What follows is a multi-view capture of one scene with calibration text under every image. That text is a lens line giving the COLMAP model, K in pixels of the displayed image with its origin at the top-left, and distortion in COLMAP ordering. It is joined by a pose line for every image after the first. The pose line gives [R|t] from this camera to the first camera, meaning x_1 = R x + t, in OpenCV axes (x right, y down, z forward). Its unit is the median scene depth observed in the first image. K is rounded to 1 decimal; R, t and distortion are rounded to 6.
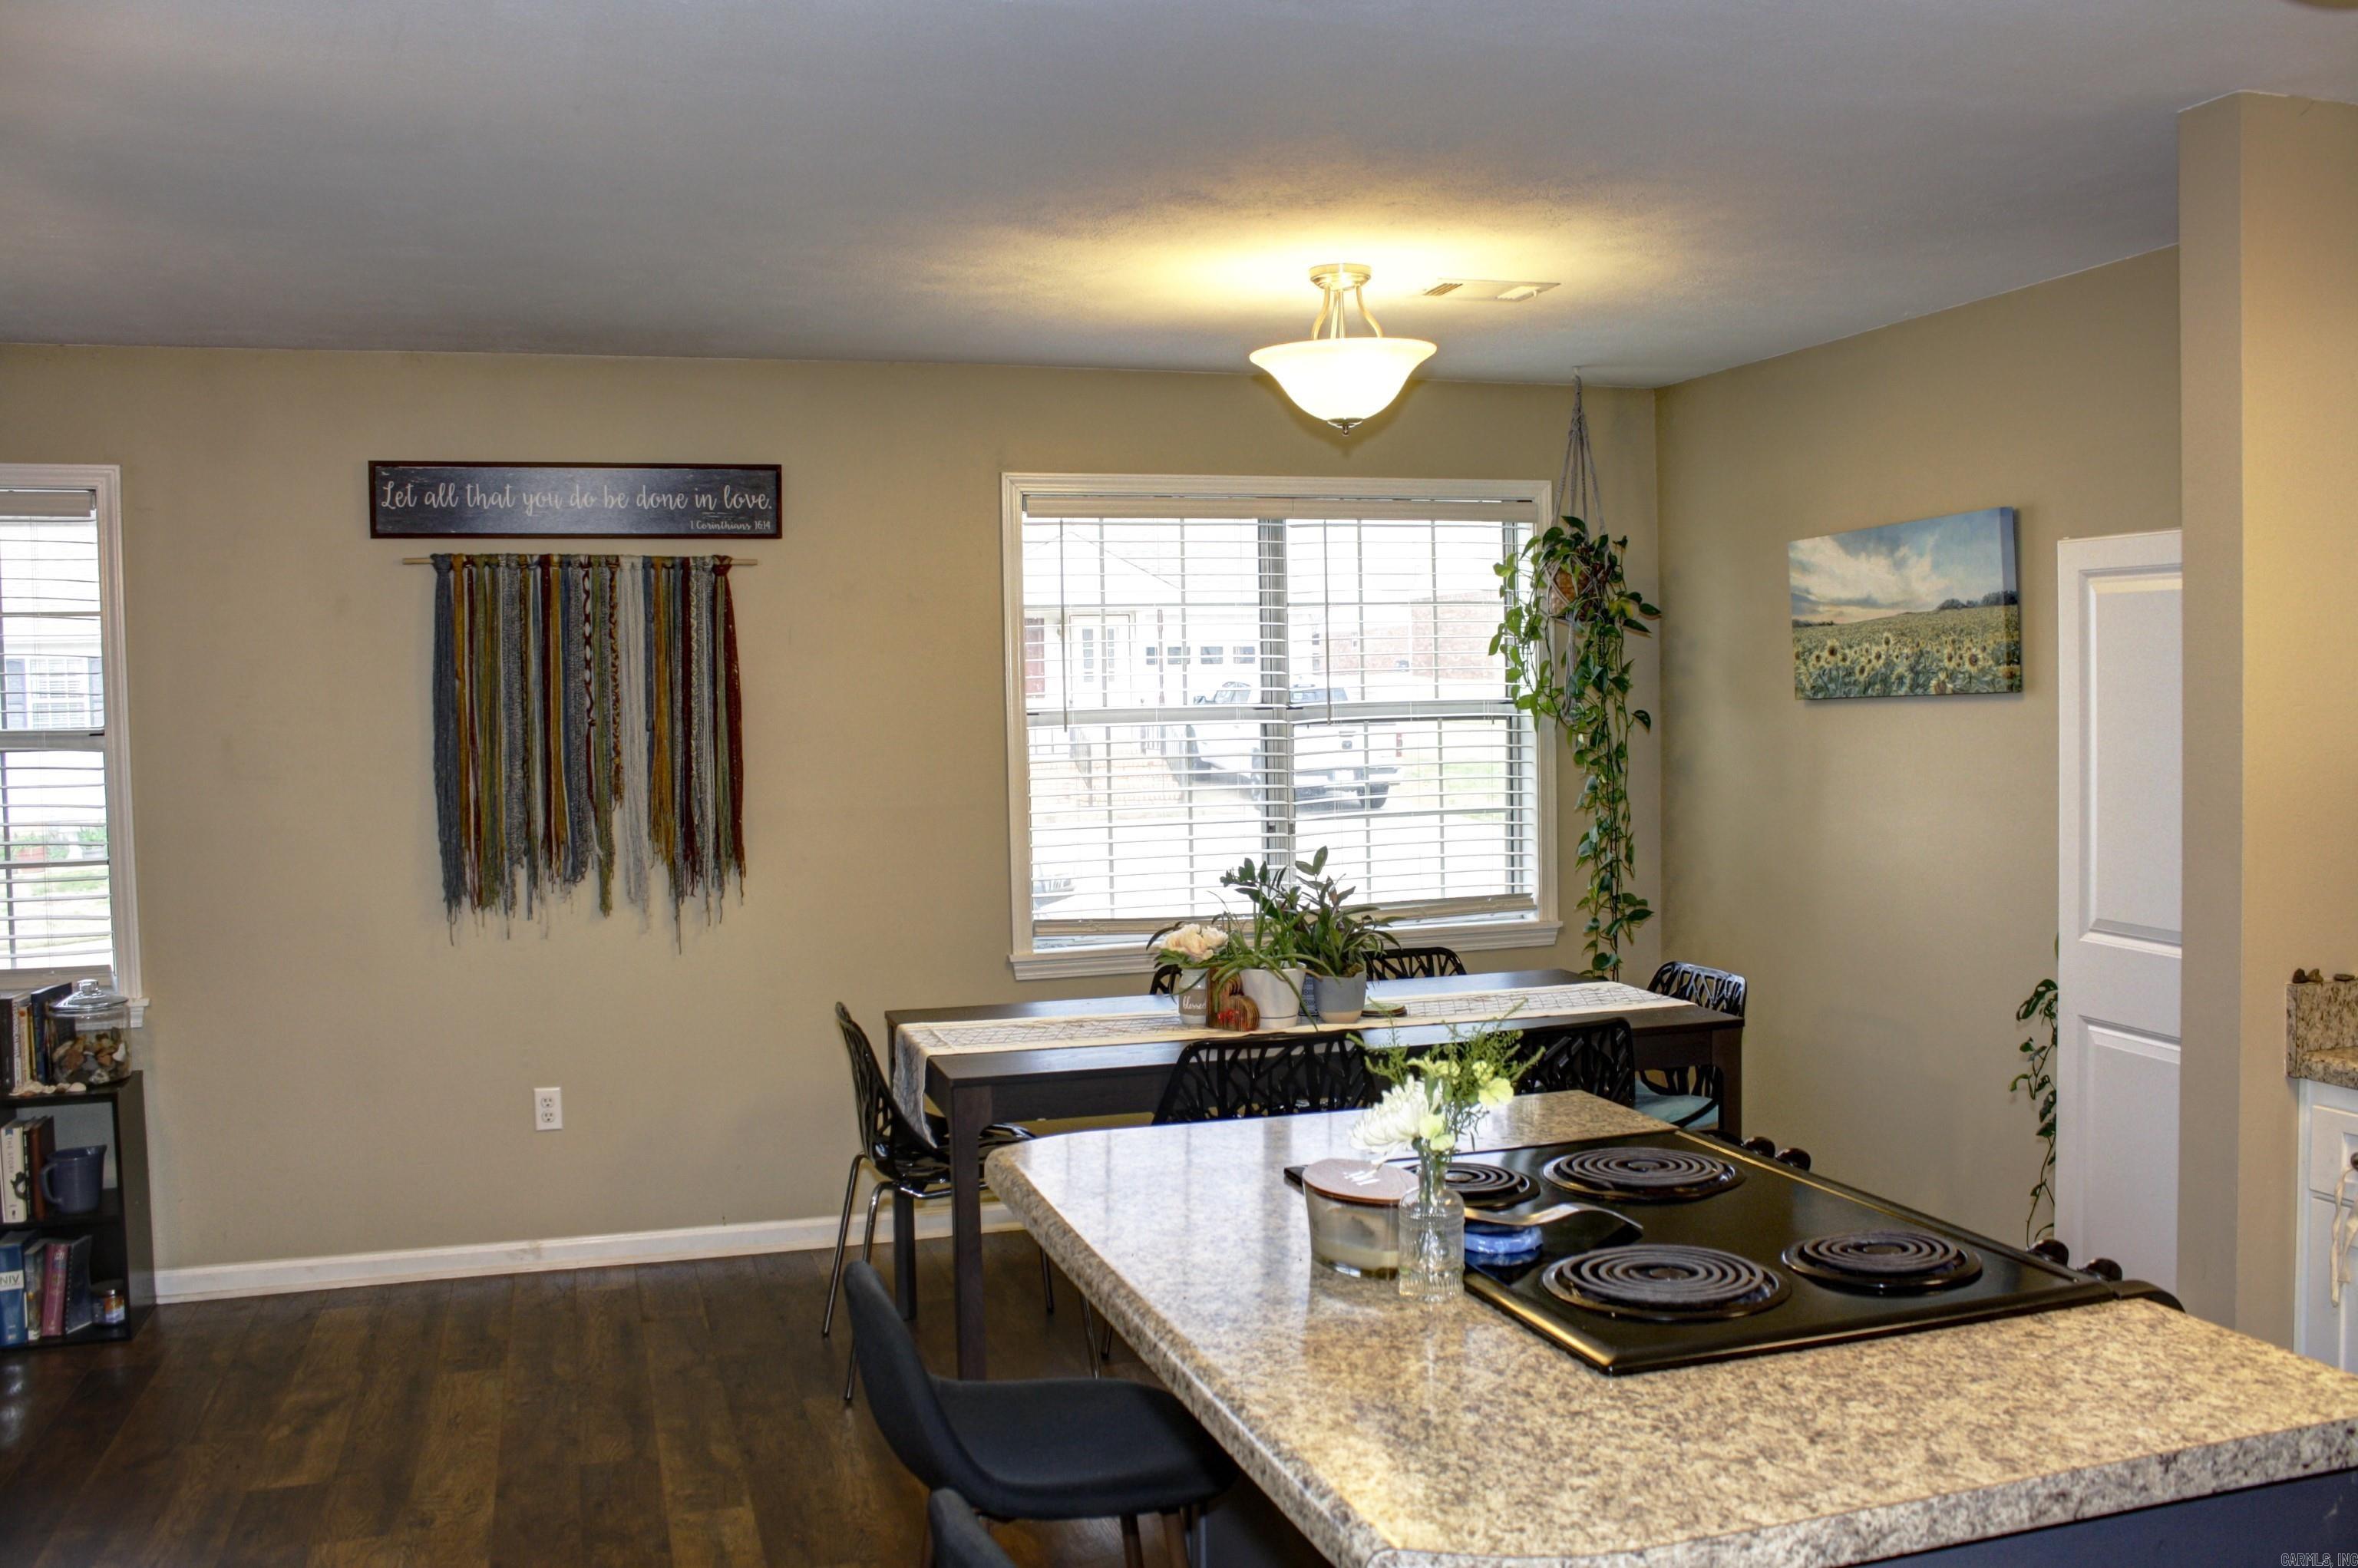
lens RADIAL K [[1986.9, 0, 1194.2], [0, 1986.9, 795.0], [0, 0, 1]] dist [-0.163329, 0.143342]
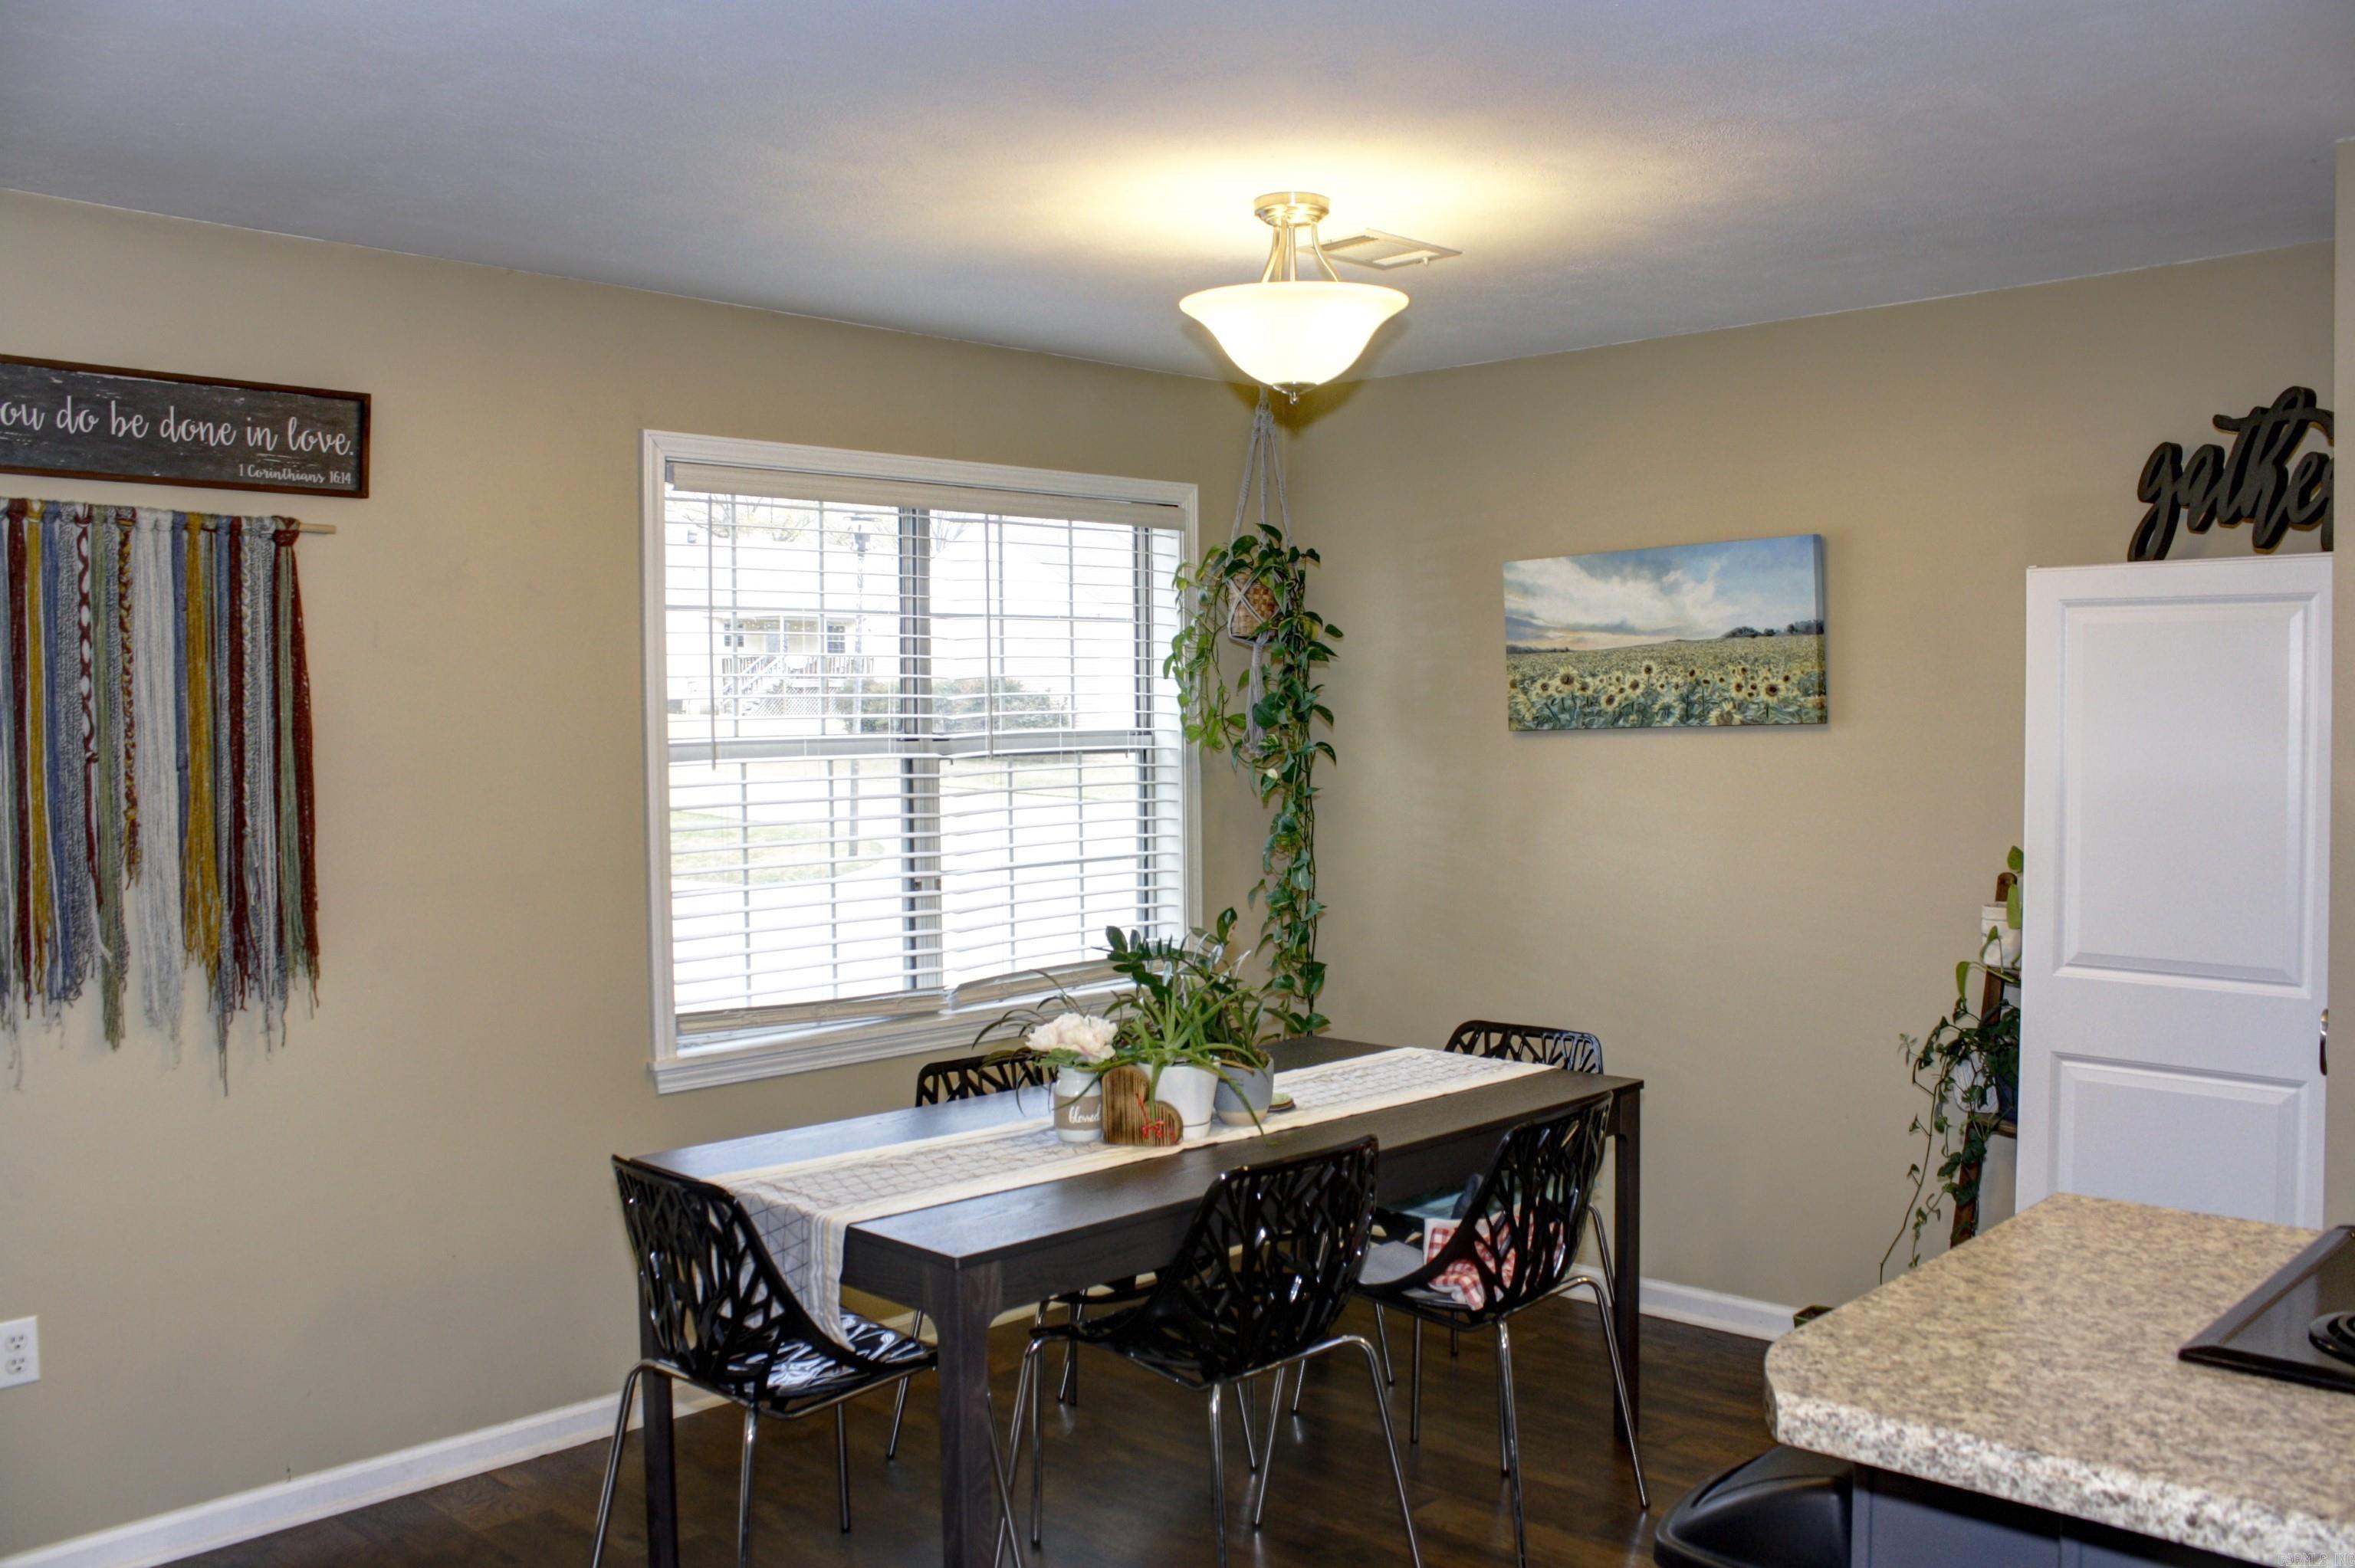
lens RADIAL K [[1984.2, 0, 1192.7], [0, 1984.2, 795.0], [0, 0, 1]] dist [-0.163329, 0.143342]
pose [[0.876817, -0.010143, 0.480717, -0.297605], [0.018648, 0.999743, -0.012918, -0.009246], [-0.480462, 0.020291, 0.876781, 0.261378]]
